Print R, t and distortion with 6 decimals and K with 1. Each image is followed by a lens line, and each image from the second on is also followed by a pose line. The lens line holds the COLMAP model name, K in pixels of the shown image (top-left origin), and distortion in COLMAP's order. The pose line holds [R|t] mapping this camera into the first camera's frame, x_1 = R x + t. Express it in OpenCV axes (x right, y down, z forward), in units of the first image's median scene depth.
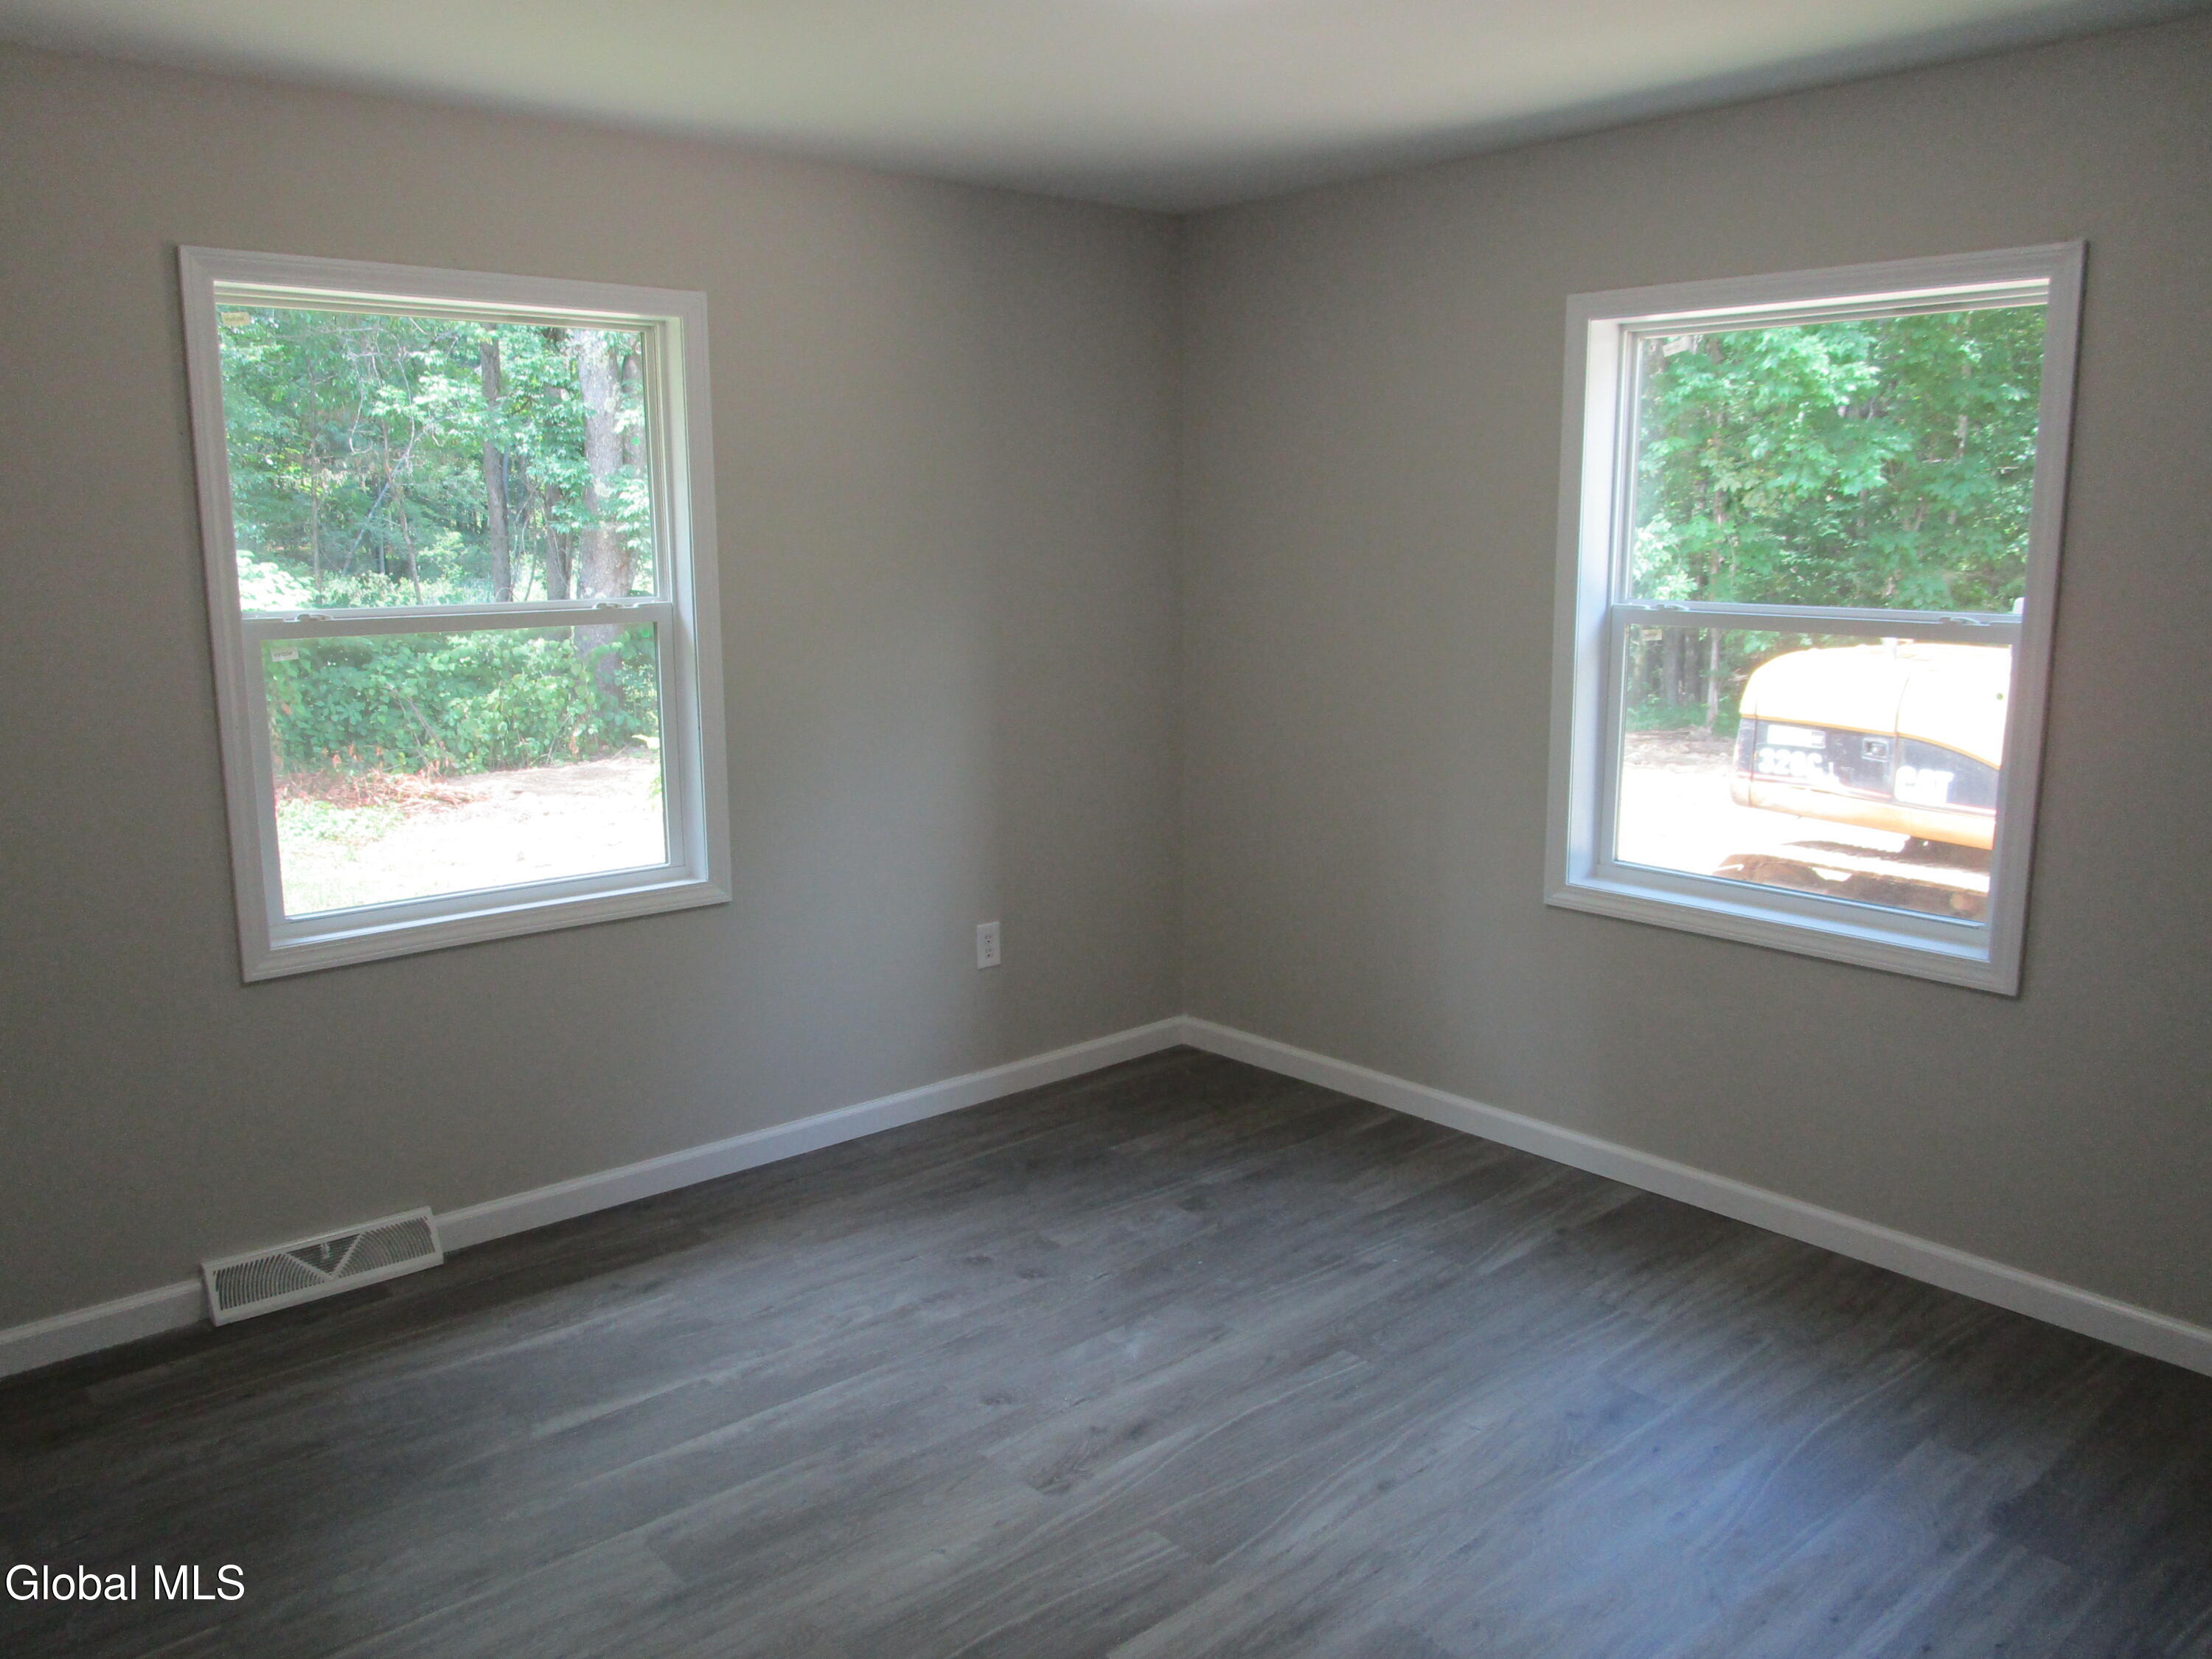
lens RADIAL K [[1646.1, 0, 1106.0], [0, 1646.1, 829.5], [0, 0, 1]] dist [-0.004249, 0.002382]
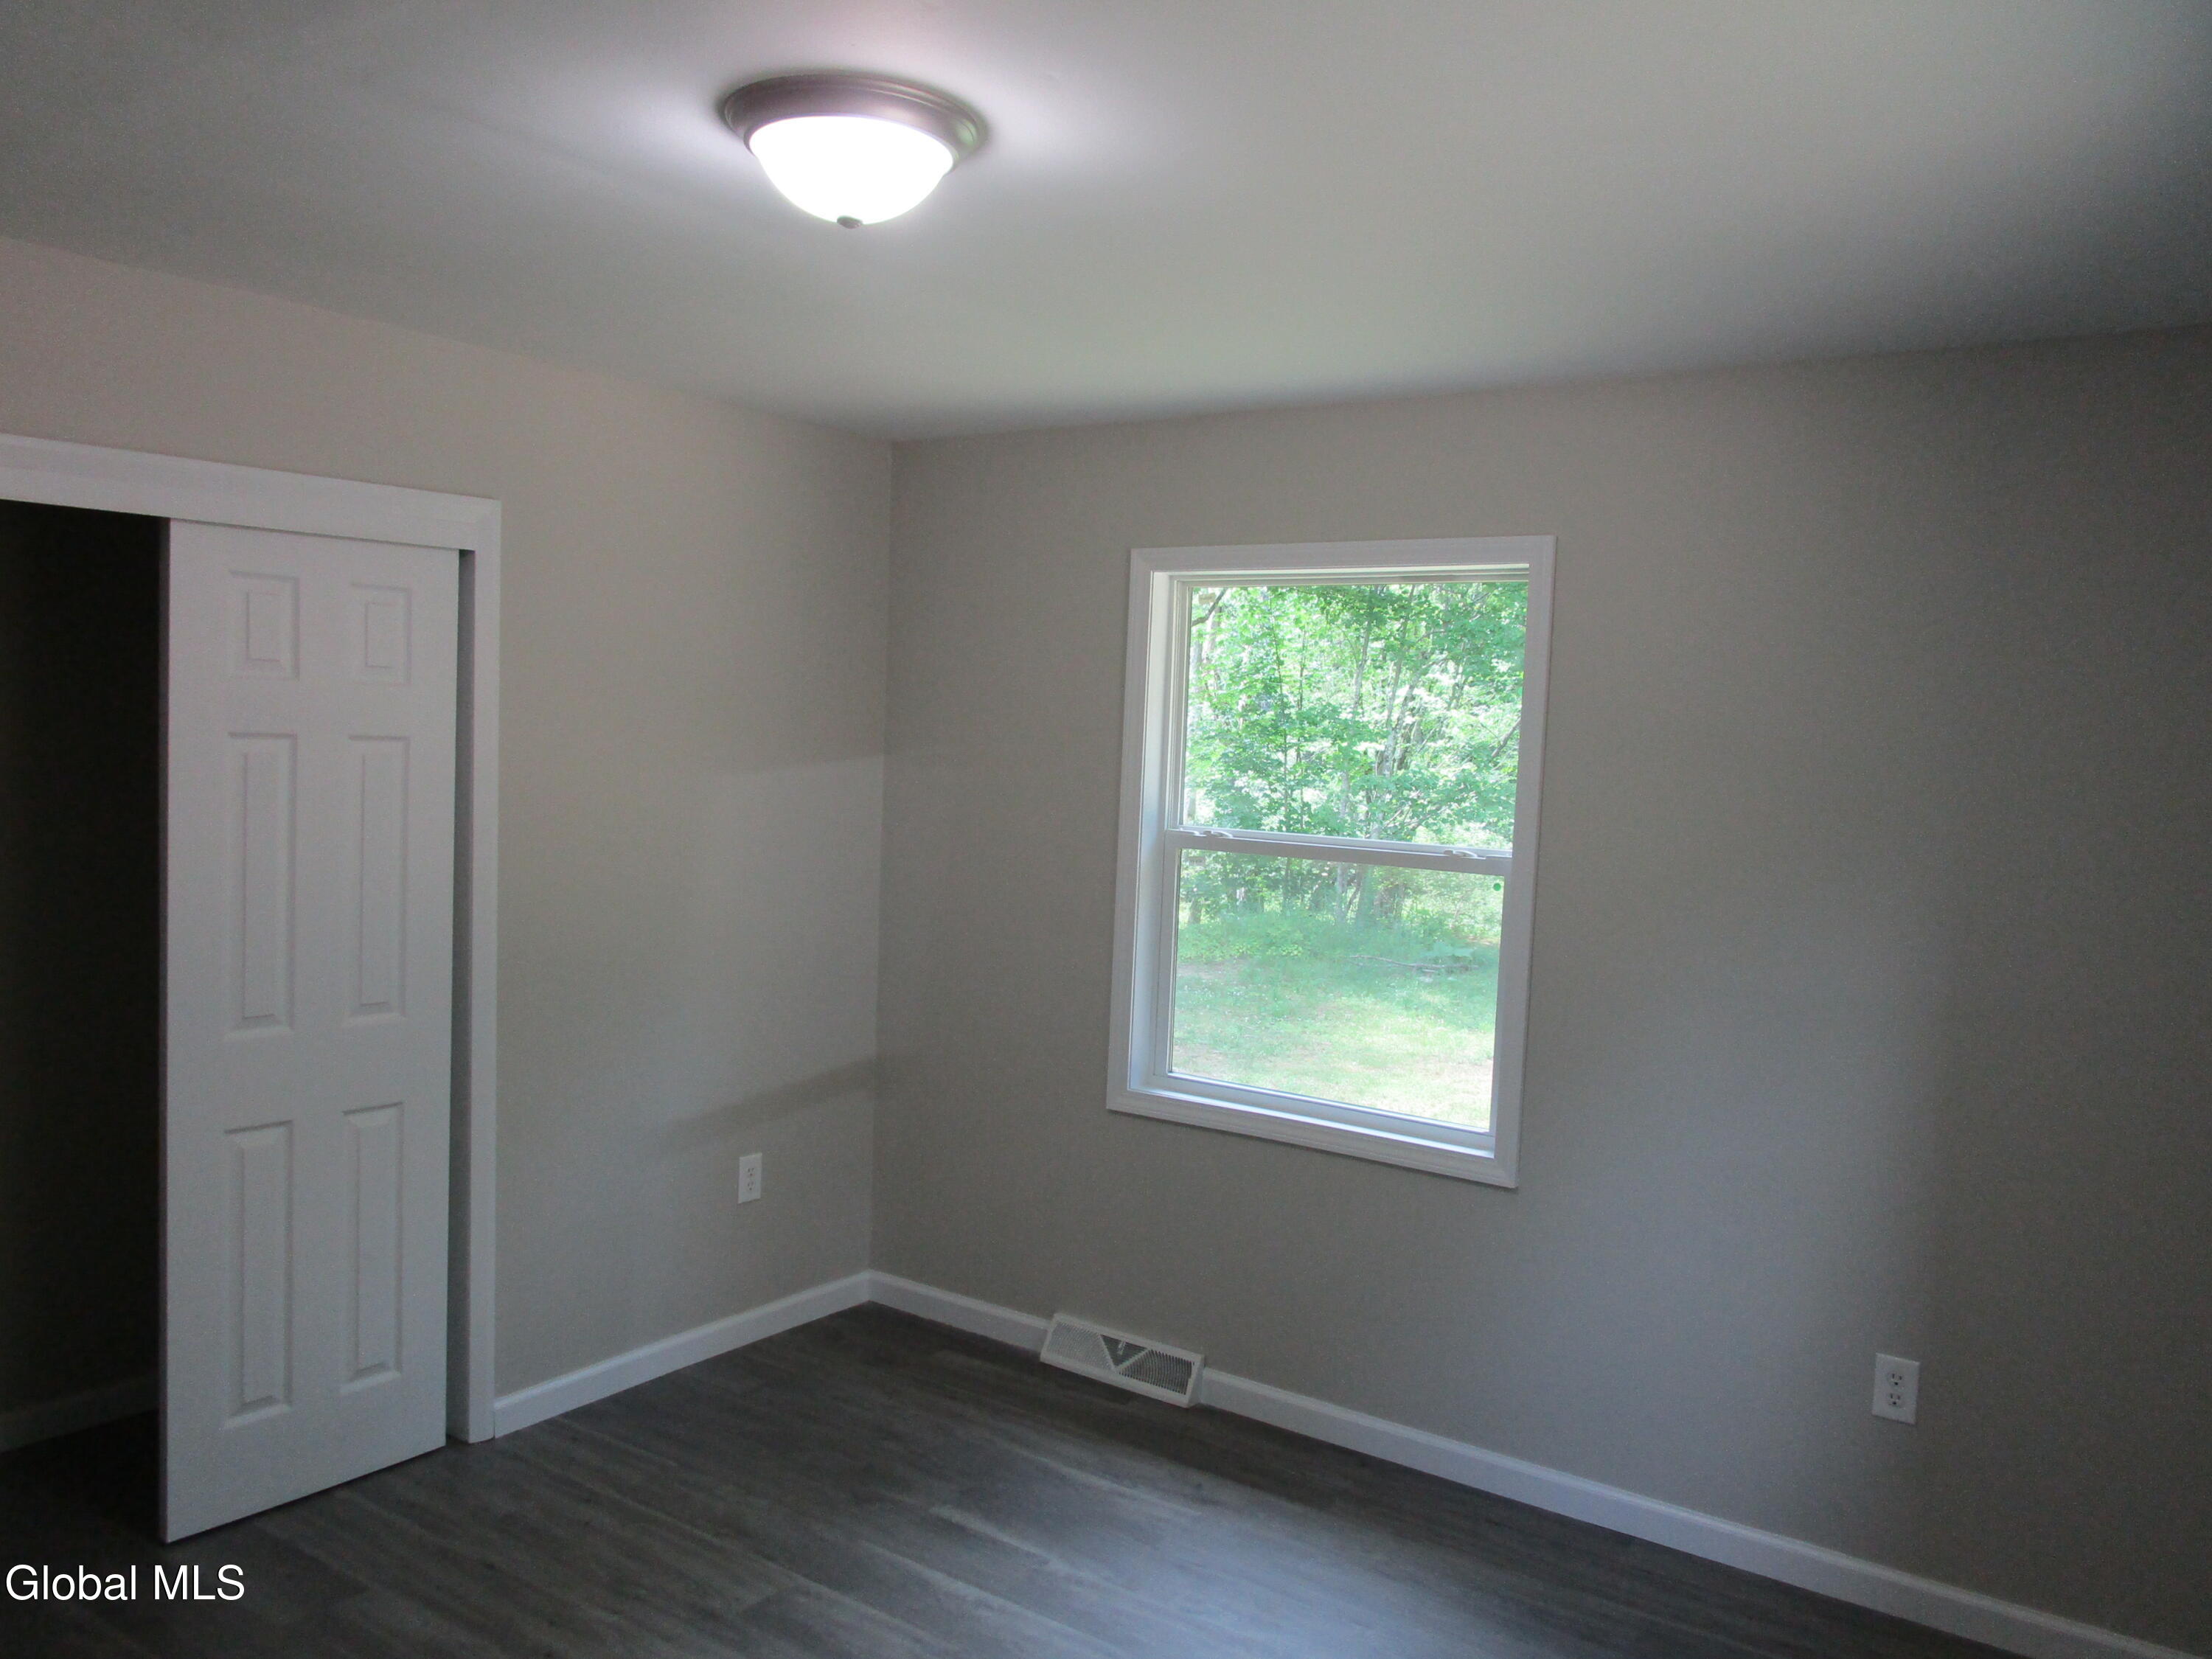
lens RADIAL K [[1792.5, 0, 1106.0], [0, 1792.5, 829.5], [0, 0, 1]] dist [0.005155, -0.002343]
pose [[0.220934, 0.085892, -0.971499, 0.759422], [-0.203495, 0.978250, 0.040211, -0.165001], [0.953823, 0.188812, 0.233608, 0.594715]]
